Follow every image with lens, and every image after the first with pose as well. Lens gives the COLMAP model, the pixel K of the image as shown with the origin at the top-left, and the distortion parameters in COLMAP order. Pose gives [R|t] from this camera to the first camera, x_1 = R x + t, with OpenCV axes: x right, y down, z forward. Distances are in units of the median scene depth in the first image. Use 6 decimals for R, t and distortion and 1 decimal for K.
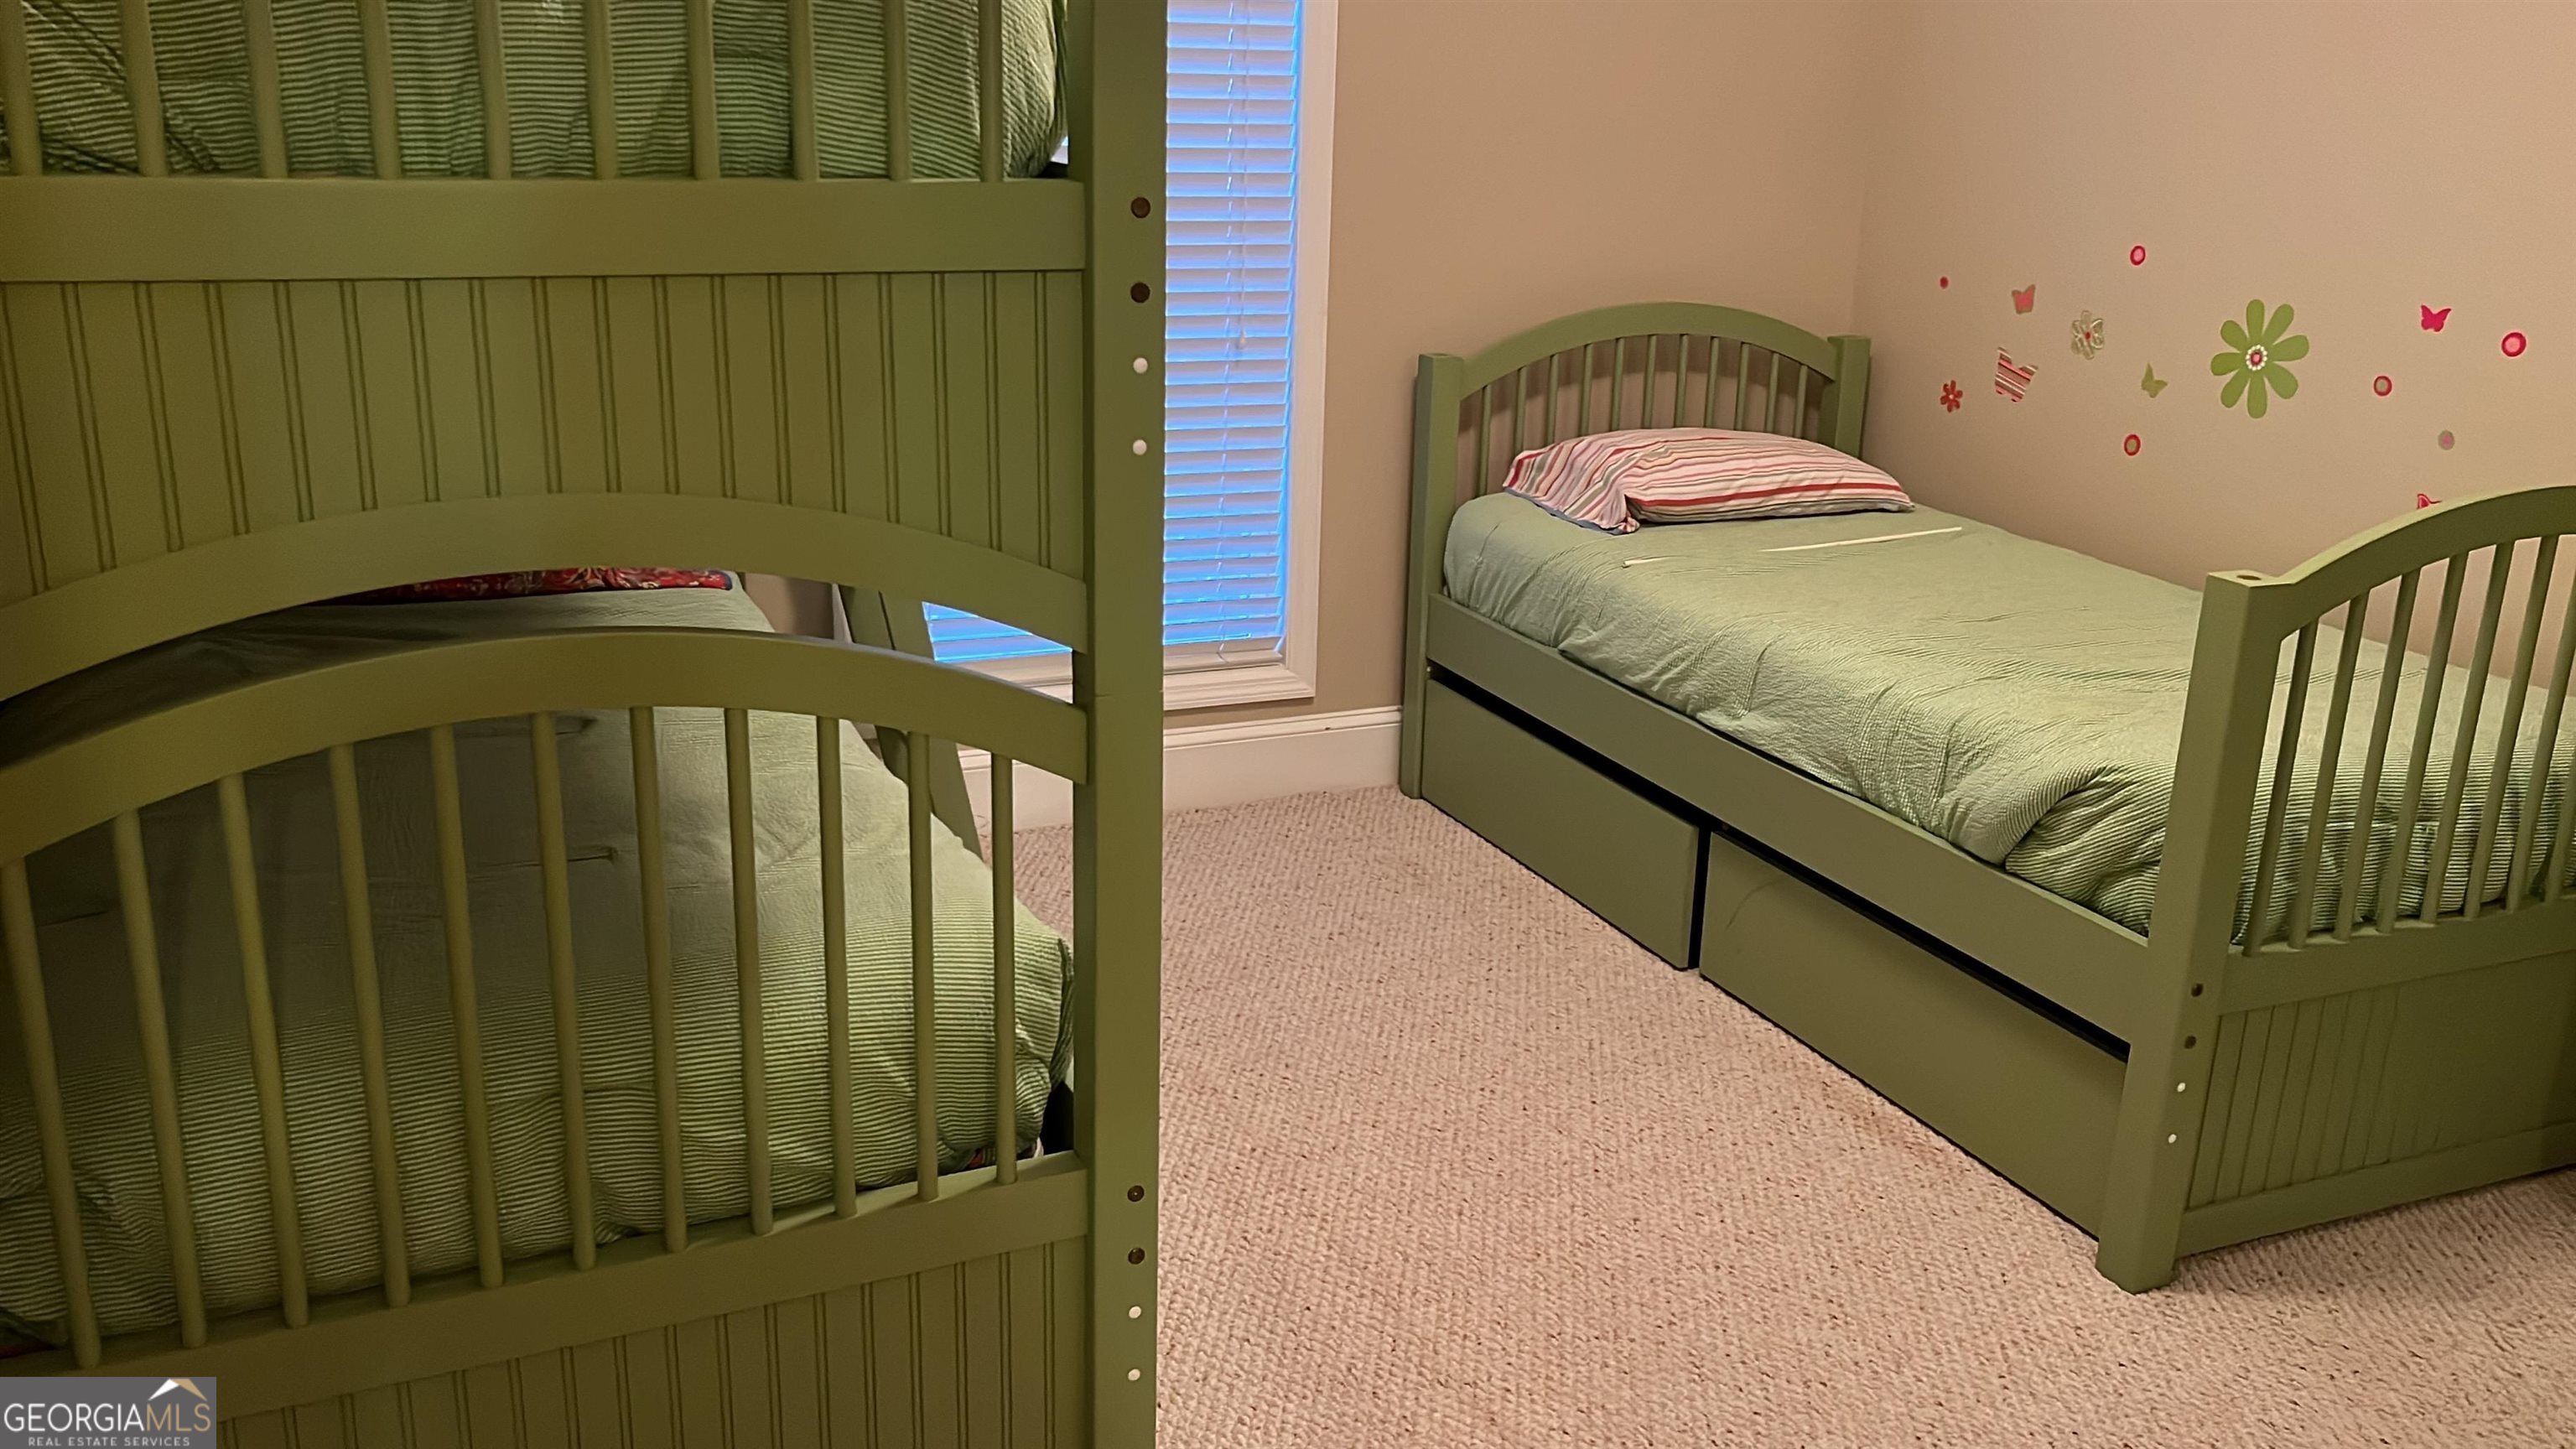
lens RADIAL K [[2140.3, 0, 1286.3], [0, 2140.3, 728.0], [0, 0, 1]] dist [0.070958, -0.079827]
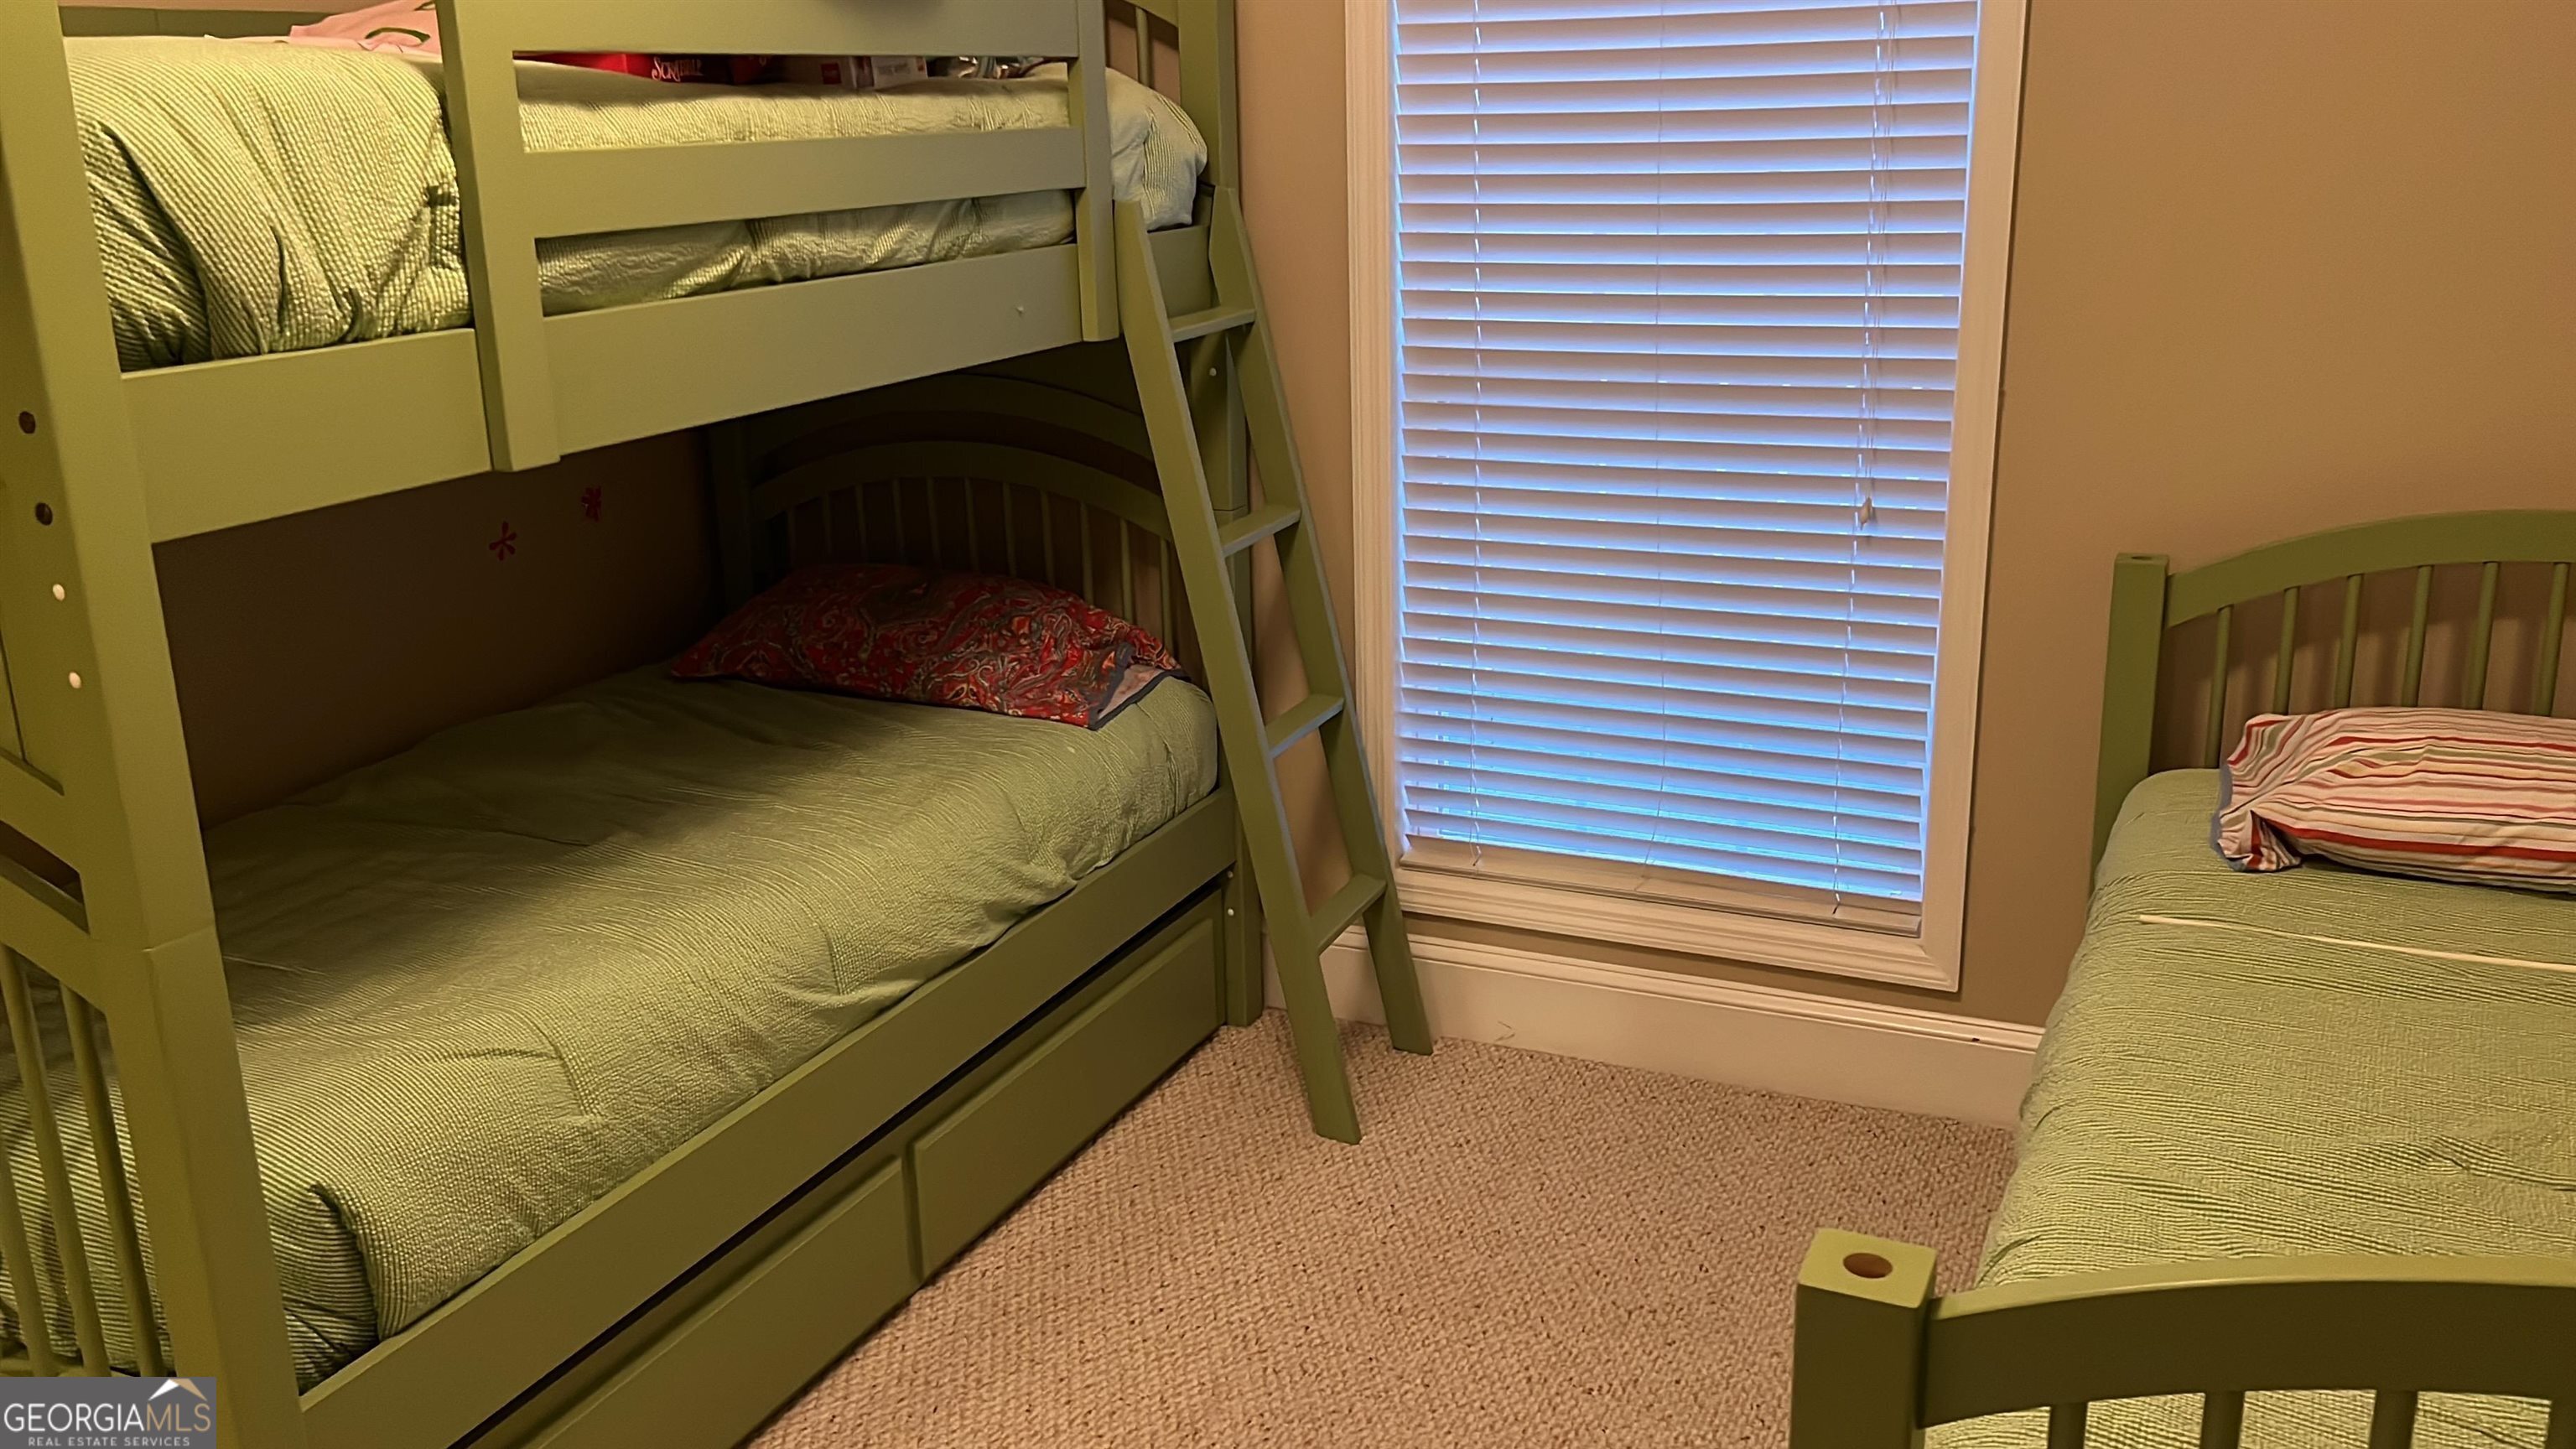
lens RADIAL K [[2140.3, 0, 1288.7], [0, 2140.3, 723.5], [0, 0, 1]] dist [0.070958, -0.079827]
pose [[0.665974, 0.166528, -0.727150, 0.401106], [-0.180594, 0.981760, 0.059437, -0.112881], [0.723785, 0.091735, 0.683901, 0.328142]]
